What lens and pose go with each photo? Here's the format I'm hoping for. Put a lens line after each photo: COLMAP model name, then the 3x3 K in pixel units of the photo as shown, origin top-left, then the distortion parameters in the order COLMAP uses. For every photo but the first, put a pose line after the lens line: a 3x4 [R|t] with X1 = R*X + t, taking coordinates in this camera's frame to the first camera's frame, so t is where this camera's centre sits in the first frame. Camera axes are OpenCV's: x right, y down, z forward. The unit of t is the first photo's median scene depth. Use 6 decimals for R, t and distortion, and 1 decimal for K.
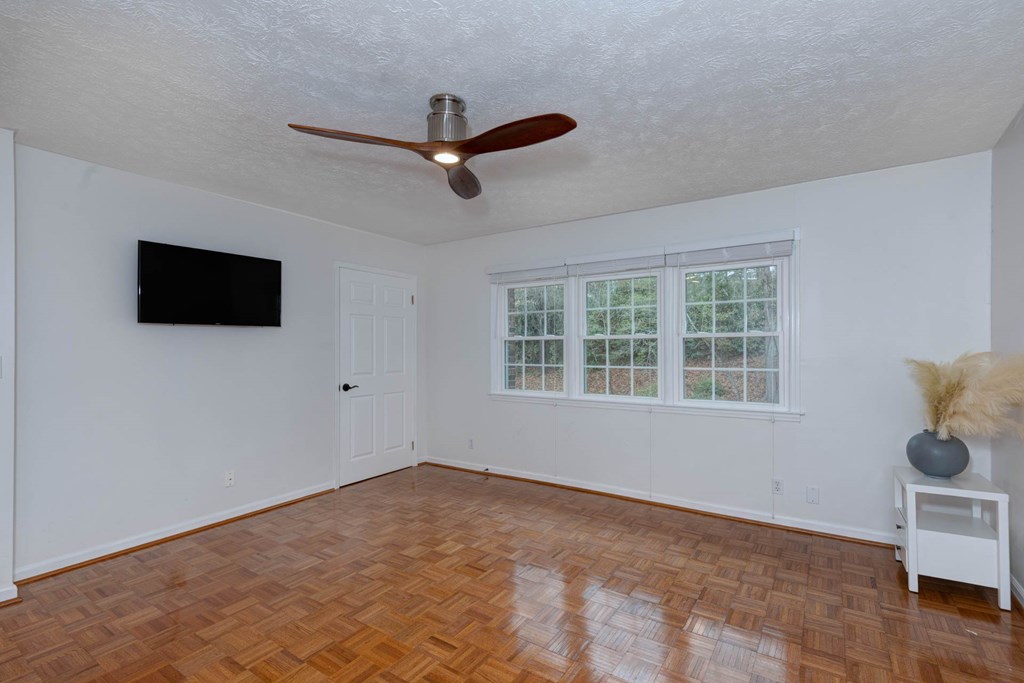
lens RADIAL K [[464.2, 0, 511.9], [0, 464.2, 343.3], [0, 0, 1]] dist [0.004839, -0.000022]
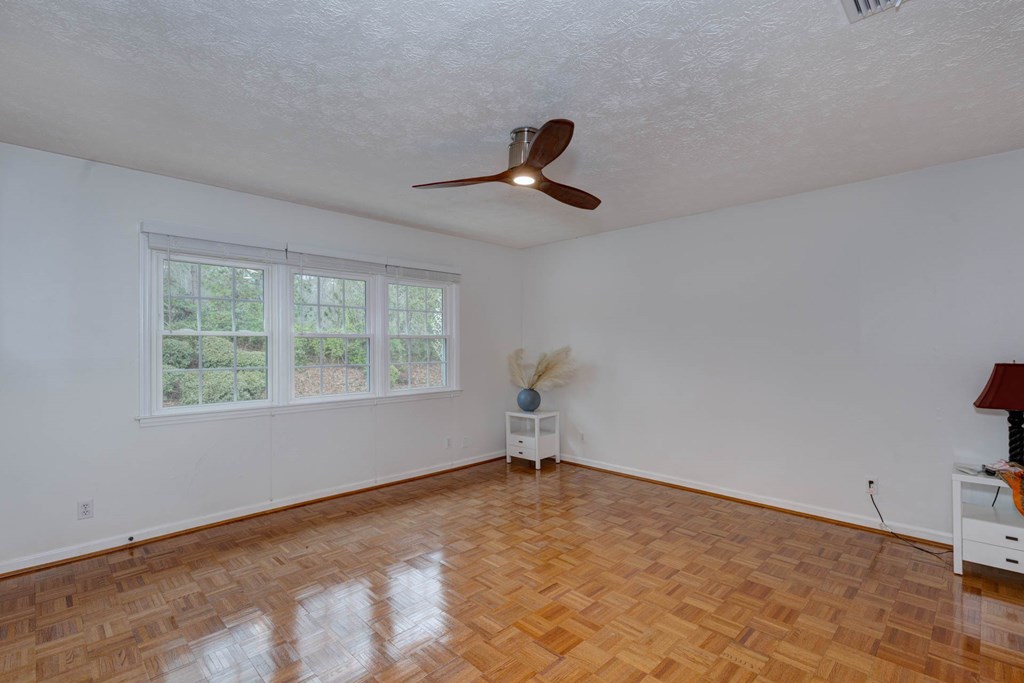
lens RADIAL K [[481.0, 0, 511.6], [0, 481.0, 347.0], [0, 0, 1]] dist [-0.001833, -0.000348]
pose [[0.218068, -0.010428, 0.975878, -0.762730], [-0.005475, 0.999914, 0.011908, -0.004918], [-0.975918, -0.007940, 0.217993, 0.449650]]
